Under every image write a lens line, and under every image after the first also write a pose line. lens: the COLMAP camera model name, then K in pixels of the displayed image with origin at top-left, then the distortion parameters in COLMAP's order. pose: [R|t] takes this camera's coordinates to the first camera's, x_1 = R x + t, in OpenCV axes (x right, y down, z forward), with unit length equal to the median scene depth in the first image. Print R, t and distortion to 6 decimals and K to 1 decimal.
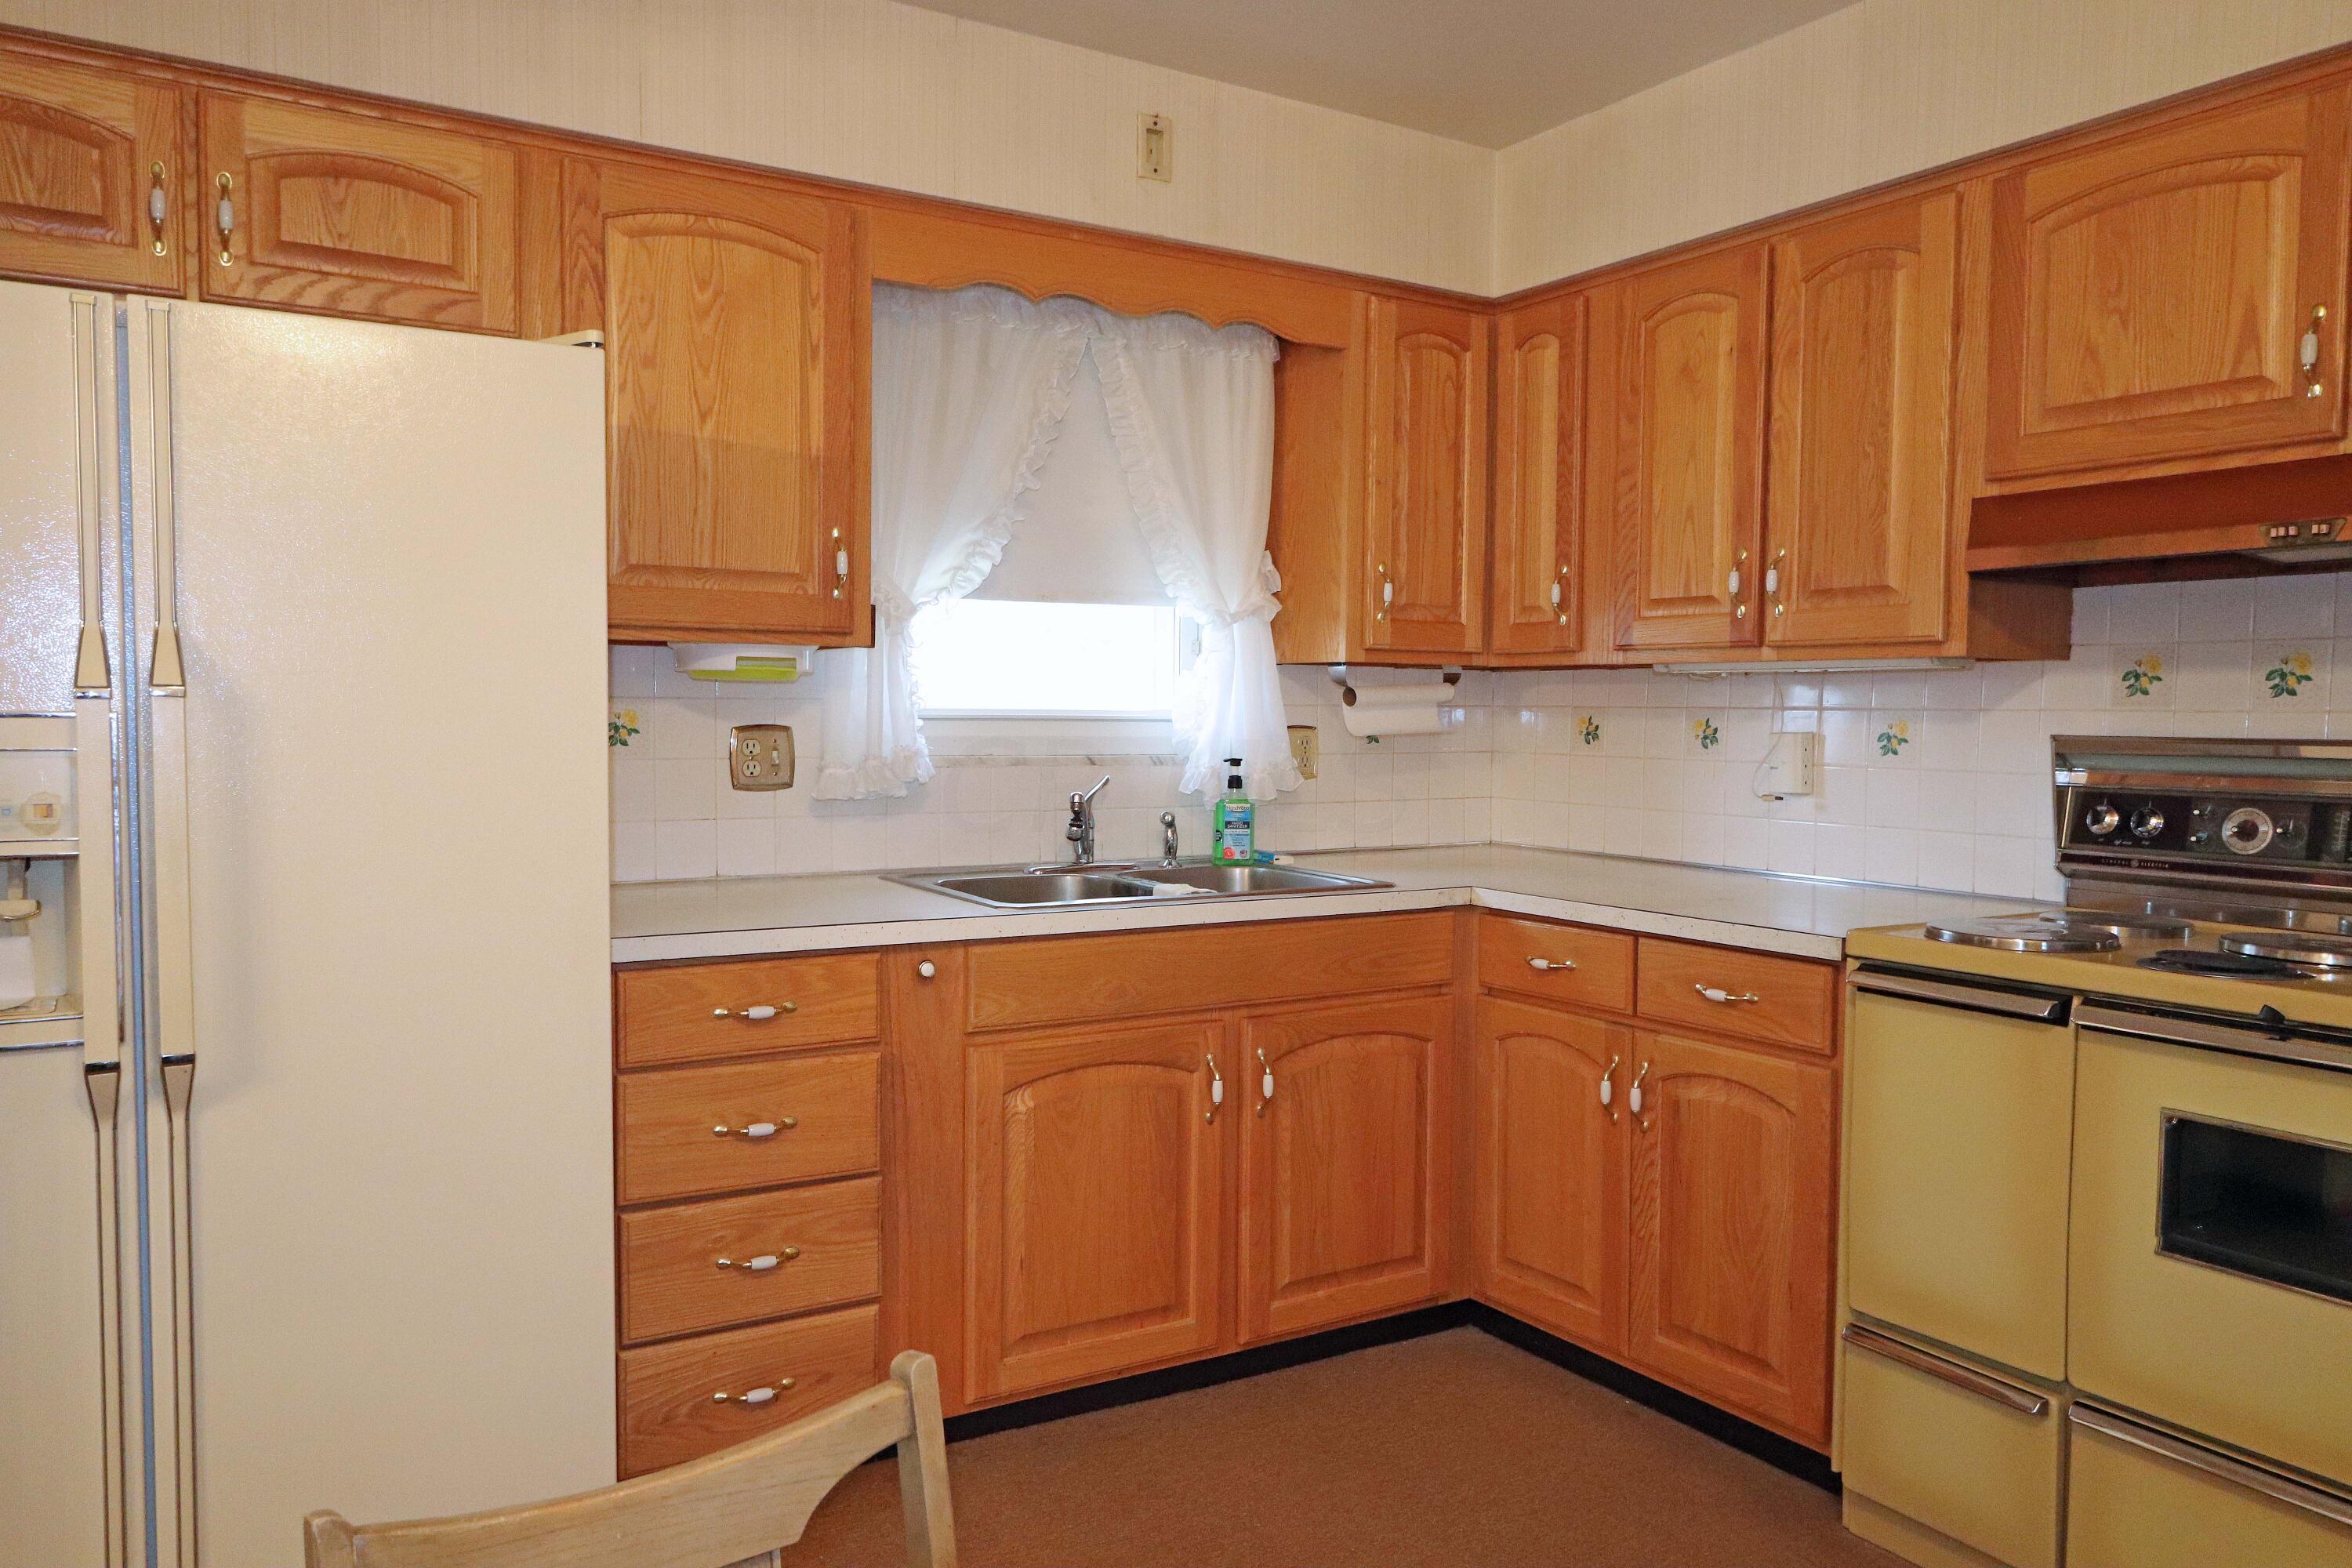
lens RADIAL K [[1659.2, 0, 1176.0], [0, 1659.2, 784.0], [0, 0, 1]] dist [-0.000346, 0.003466]
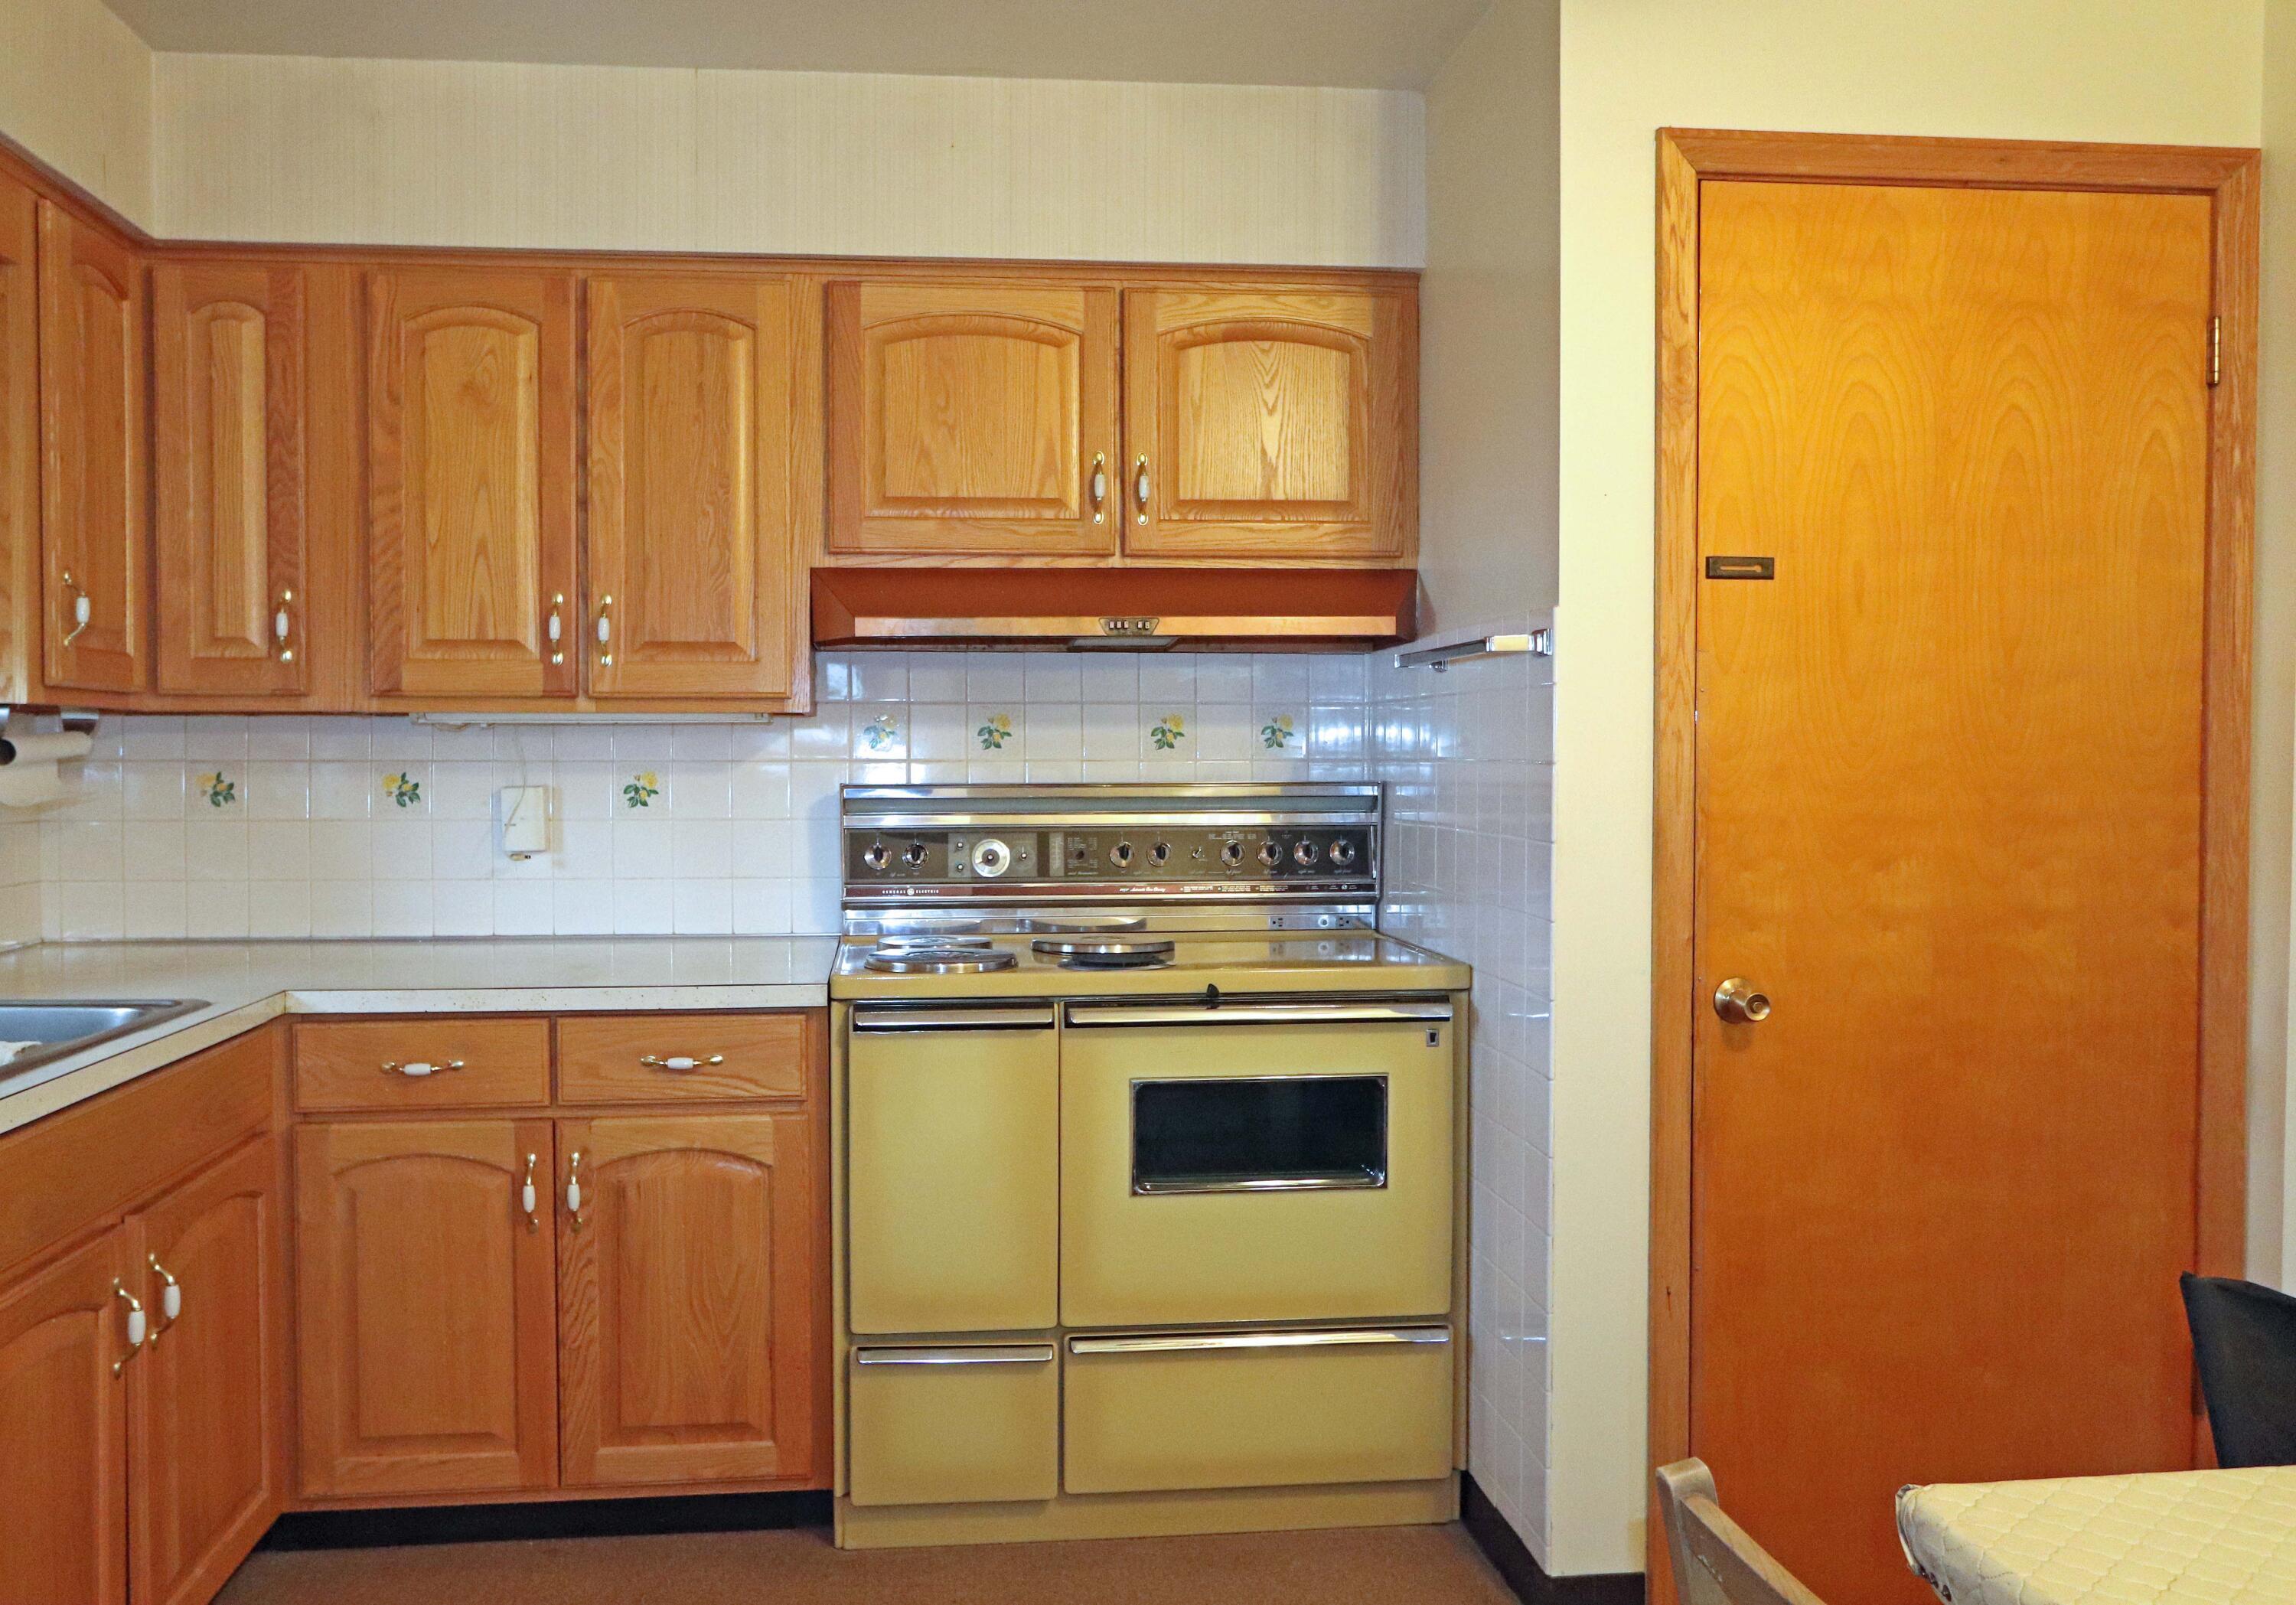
lens RADIAL K [[1813.5, 0, 1092.7], [0, 1813.5, 779.0], [0, 0, 1]] dist [-0.012427, 0.014775]
pose [[0.443887, -0.022959, 0.895789, -0.457948], [0.045541, 0.998958, 0.003036, -0.026598], [-0.894925, 0.039447, 0.444470, 0.286331]]
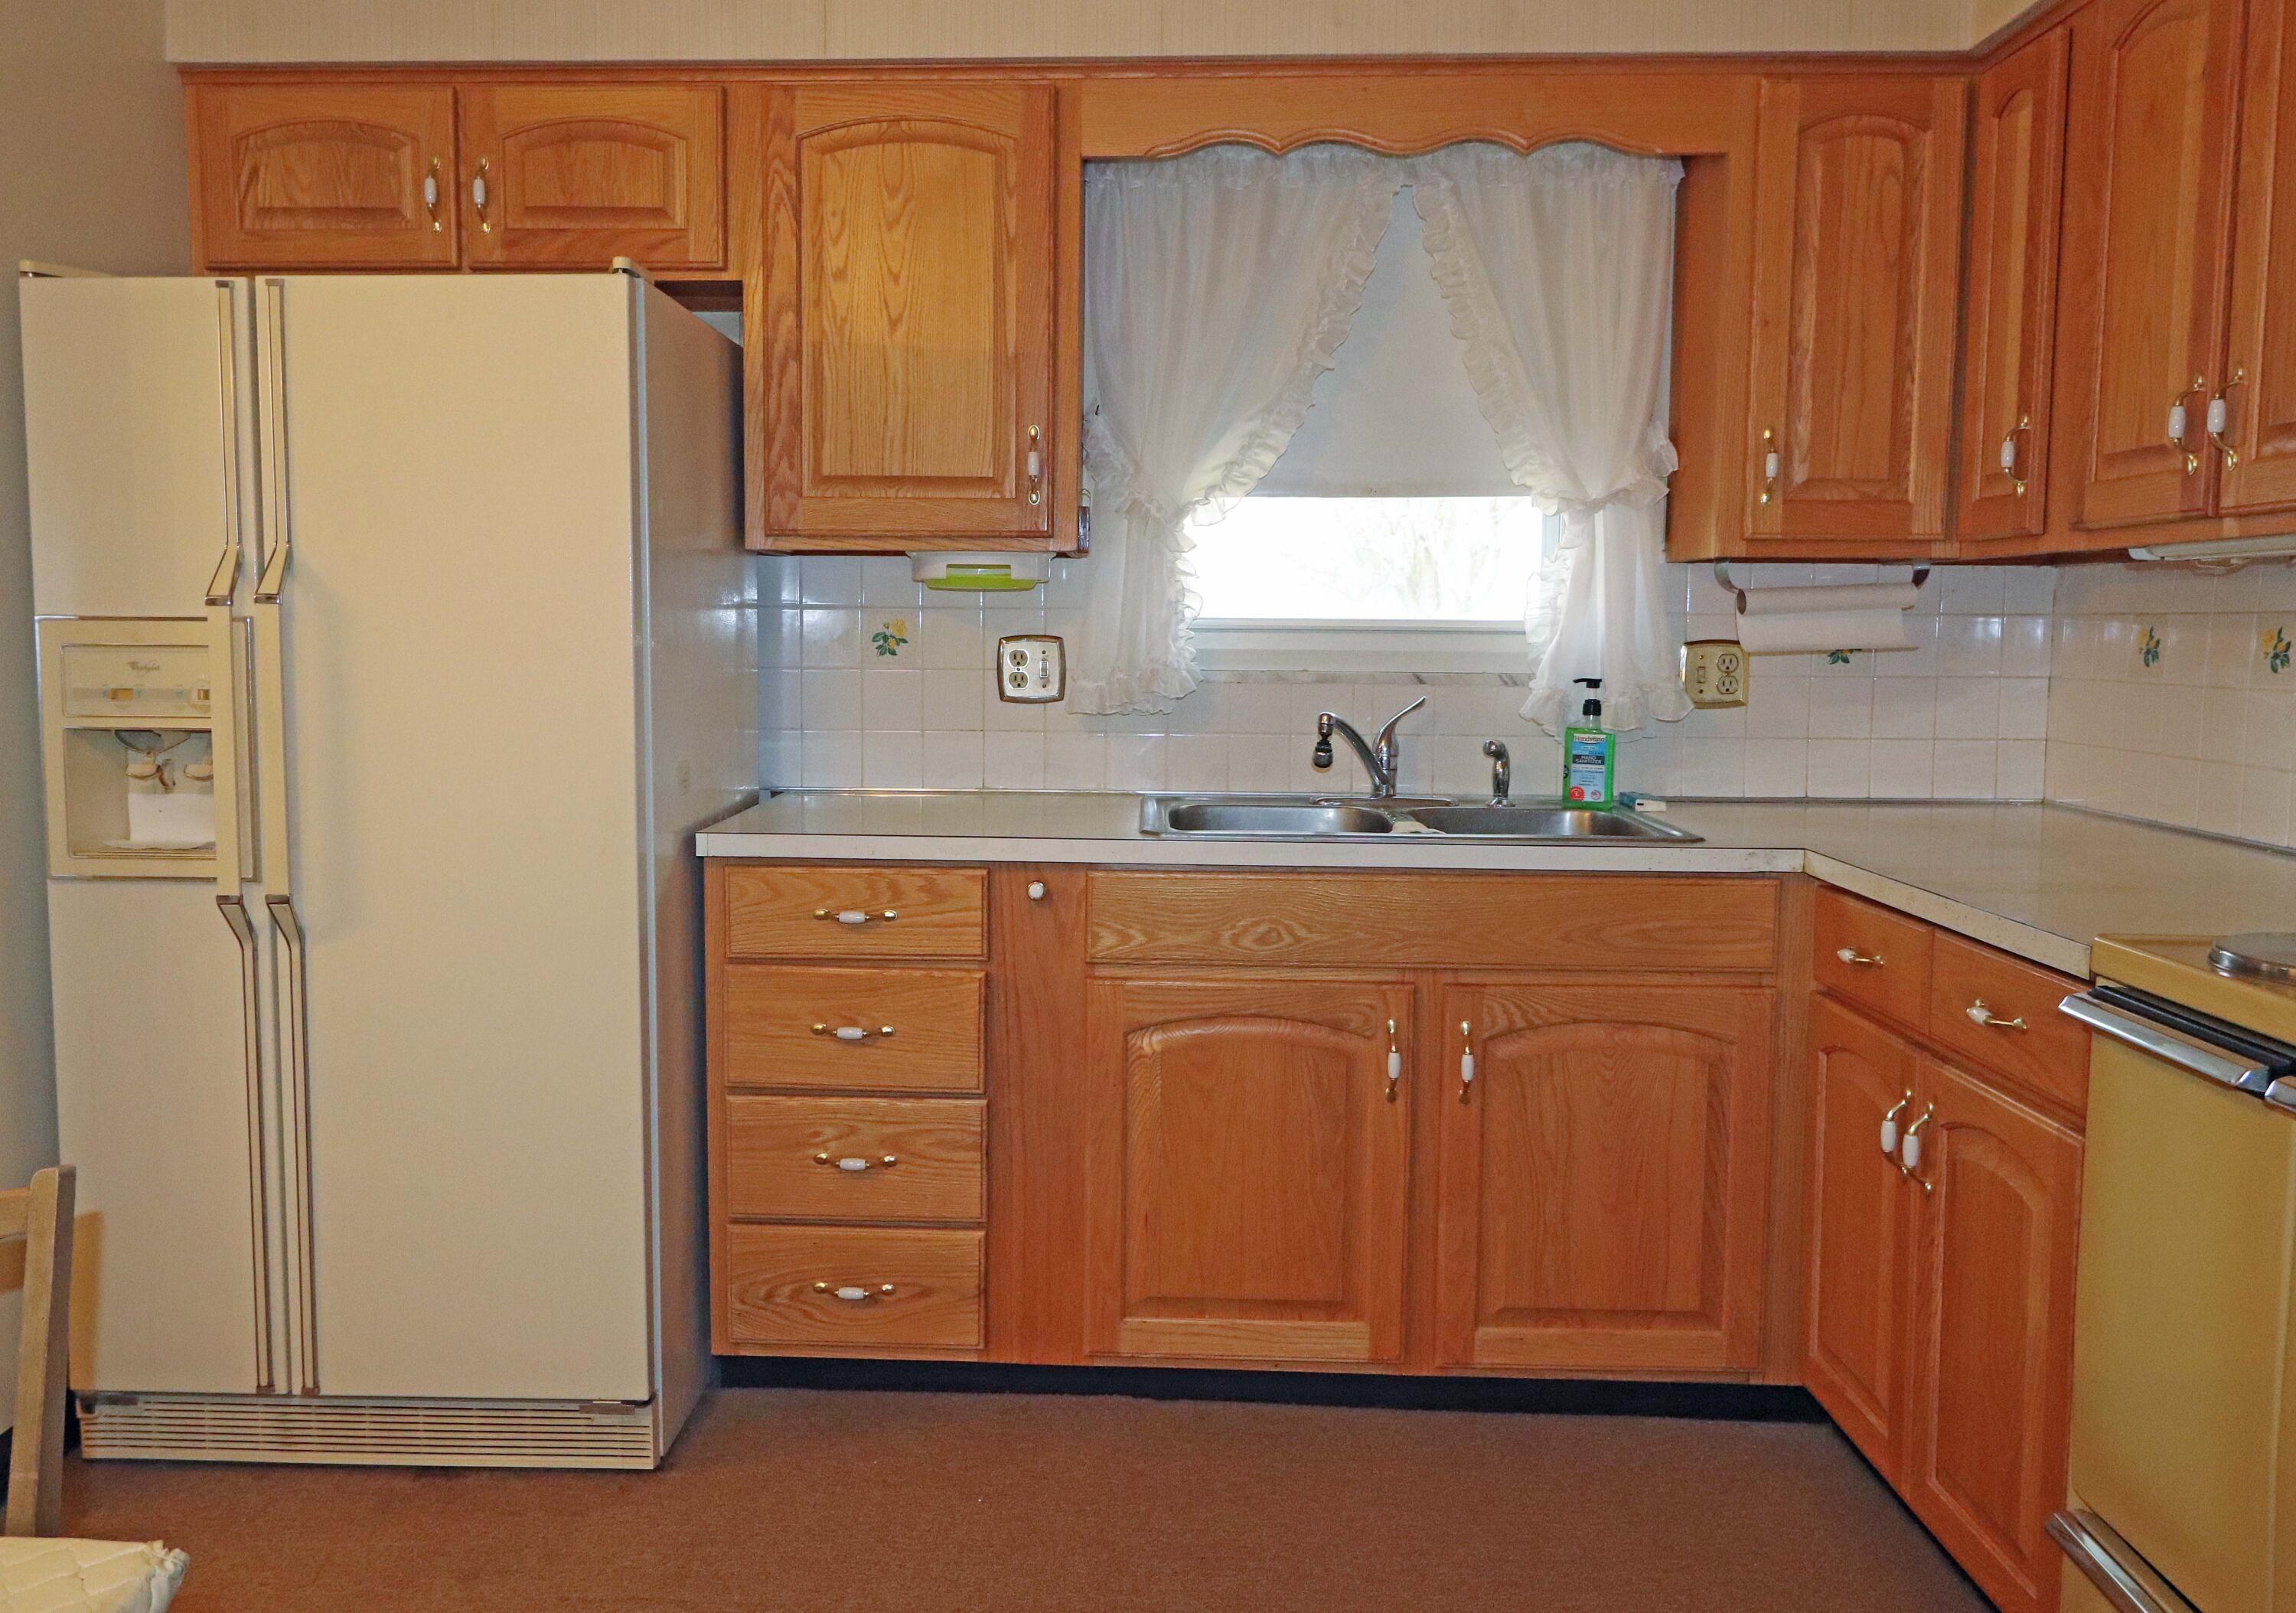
lens RADIAL K [[1813.7, 0, 1092.7], [0, 1813.7, 783.0], [0, 0, 1]] dist [-0.012427, 0.014775]
pose [[0.827980, 0.044294, -0.559006, 0.399529], [-0.024901, 0.998796, 0.042260, 0.005234], [0.560205, -0.021070, 0.828086, 0.143679]]
